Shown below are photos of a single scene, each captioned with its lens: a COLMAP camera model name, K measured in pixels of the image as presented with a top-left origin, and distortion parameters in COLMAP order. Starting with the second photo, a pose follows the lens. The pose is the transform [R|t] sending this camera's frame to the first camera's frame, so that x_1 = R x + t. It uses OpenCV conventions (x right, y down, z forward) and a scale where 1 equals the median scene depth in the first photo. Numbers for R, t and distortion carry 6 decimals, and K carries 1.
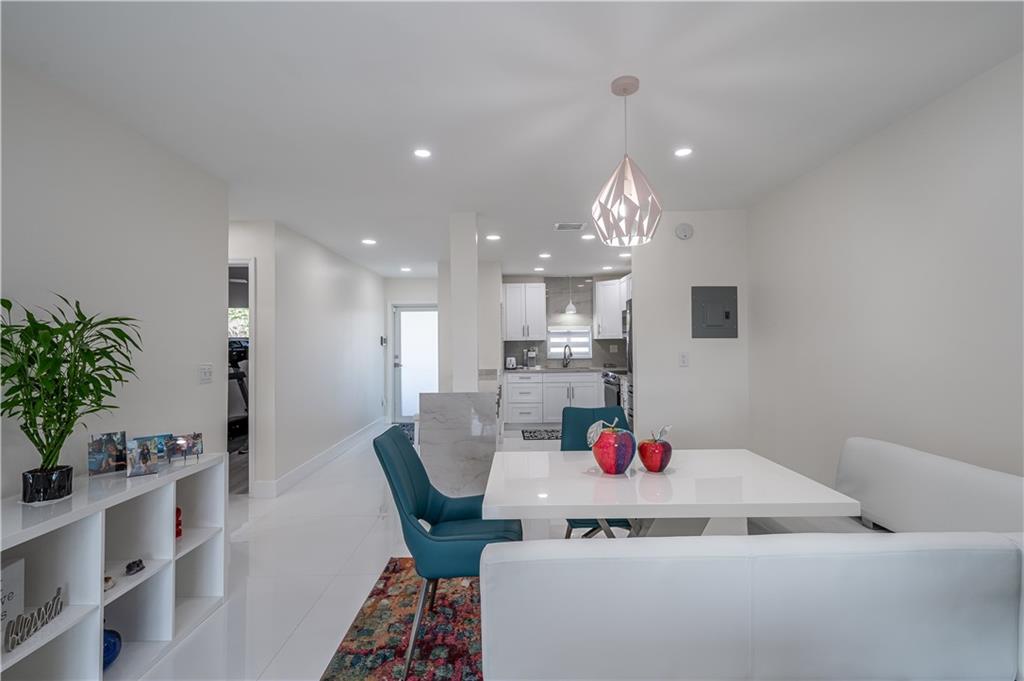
lens RADIAL K [[458.9, 0, 516.2], [0, 458.9, 336.2], [0, 0, 1]] dist [-0.000335, -0.000494]
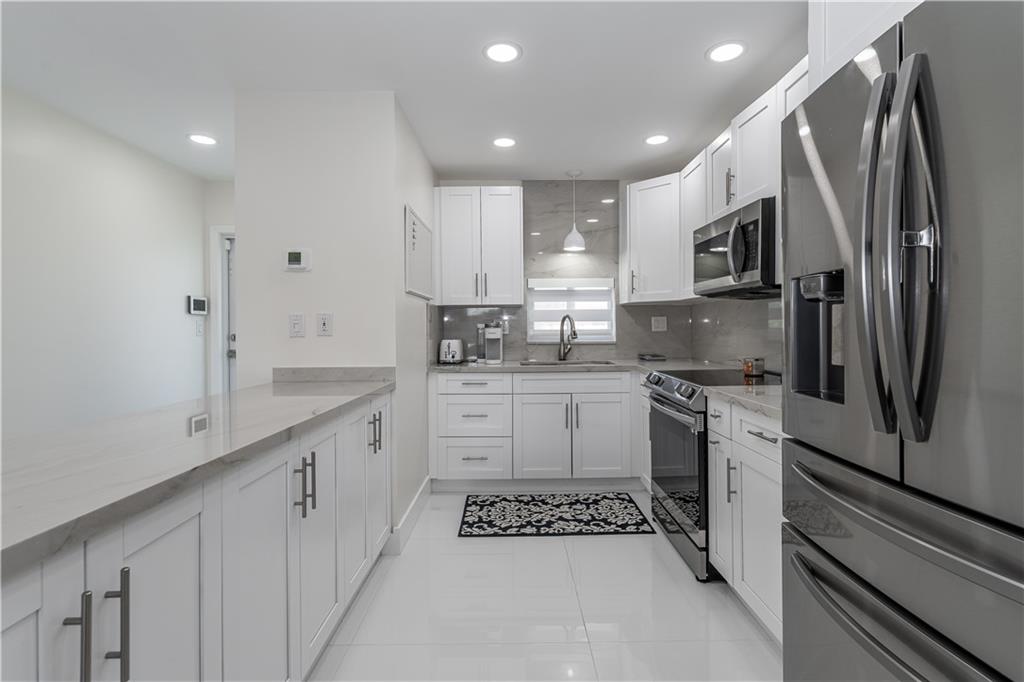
lens RADIAL K [[472.9, 0, 513.9], [0, 472.9, 331.2], [0, 0, 1]] dist [0.002019, 0.000800]
pose [[0.999892, 0.004666, -0.013902, 0.063218], [-0.004401, 0.999809, 0.019016, 0.027721], [0.013988, -0.018952, 0.999723, 0.503787]]
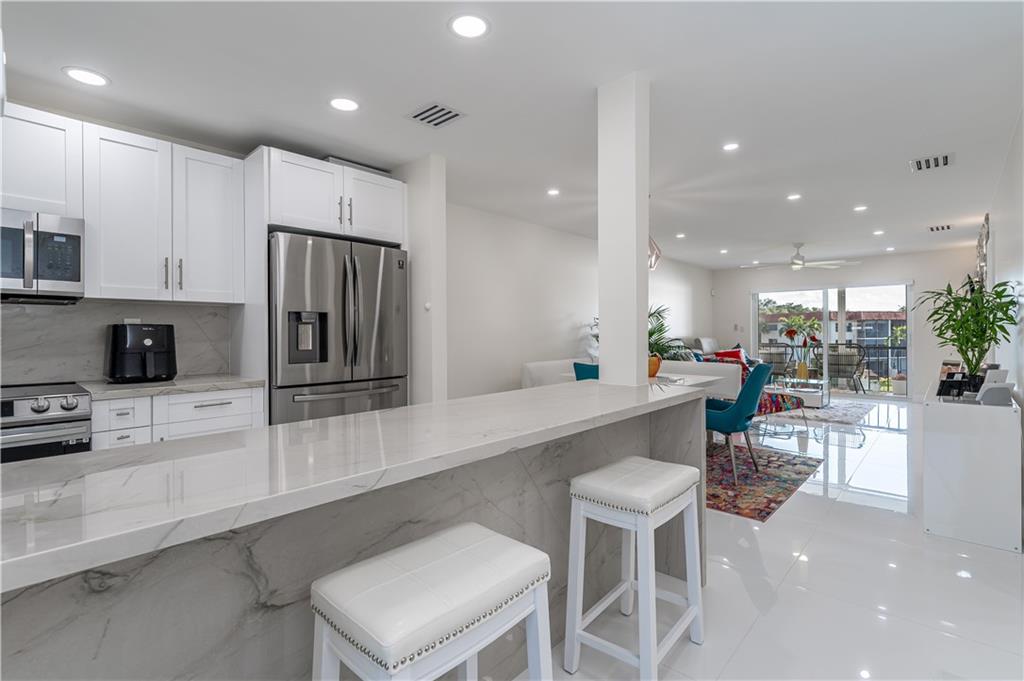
lens RADIAL K [[472.9, 0, 513.9], [0, 472.9, 330.7], [0, 0, 1]] dist [0.002019, 0.000800]
pose [[-0.724678, 0.013540, 0.688954, -0.234984], [0.001337, 0.999833, -0.018243, 0.033782], [-0.689086, -0.012299, -0.724575, 0.841020]]
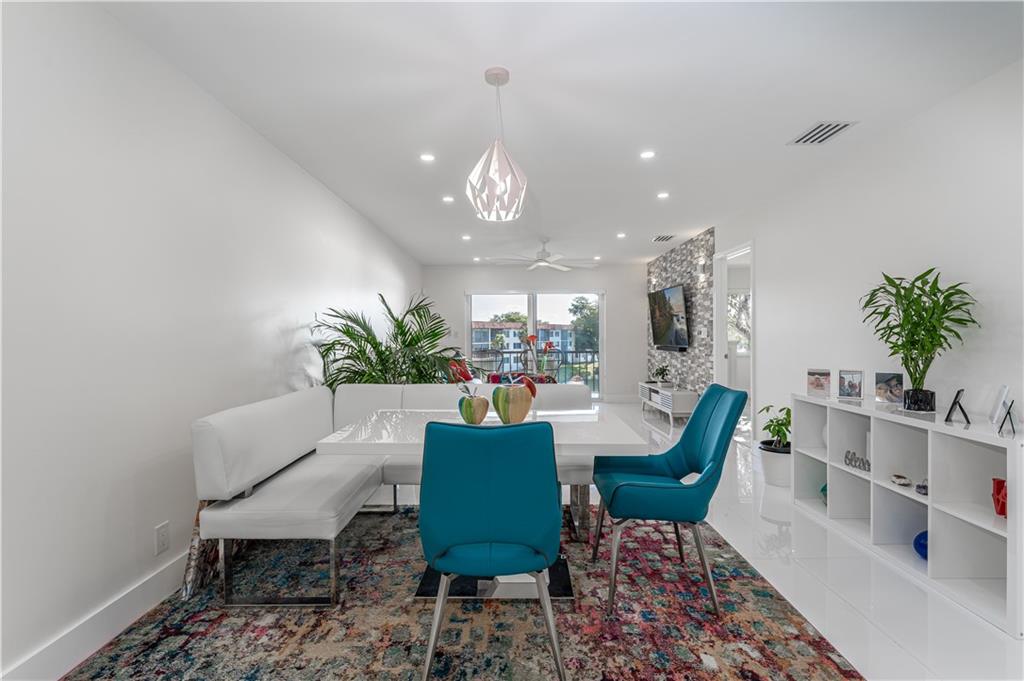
lens RADIAL K [[465.2, 0, 512.0], [0, 465.2, 340.5], [0, 0, 1]] dist [0.003417, -0.000536]
pose [[-0.999747, 0.013863, 0.017734, 0.053689], [0.013770, 0.999891, -0.005315, 0.028415], [-0.017806, -0.005070, -0.999829, 0.587288]]
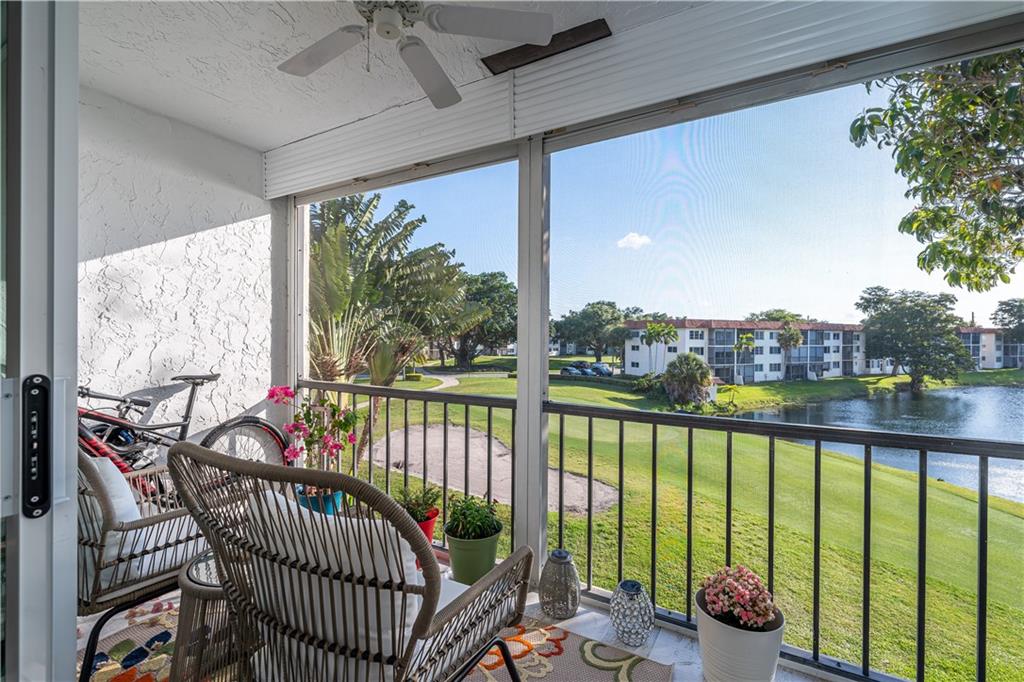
lens RADIAL K [[458.9, 0, 516.2], [0, 458.9, 336.7], [0, 0, 1]] dist [-0.000335, -0.000494]
pose [[-0.858158, 0.001275, 0.513384, -0.152509], [-0.007994, 0.999842, -0.015846, 0.015807], [-0.513323, -0.017702, -0.858013, -0.501089]]
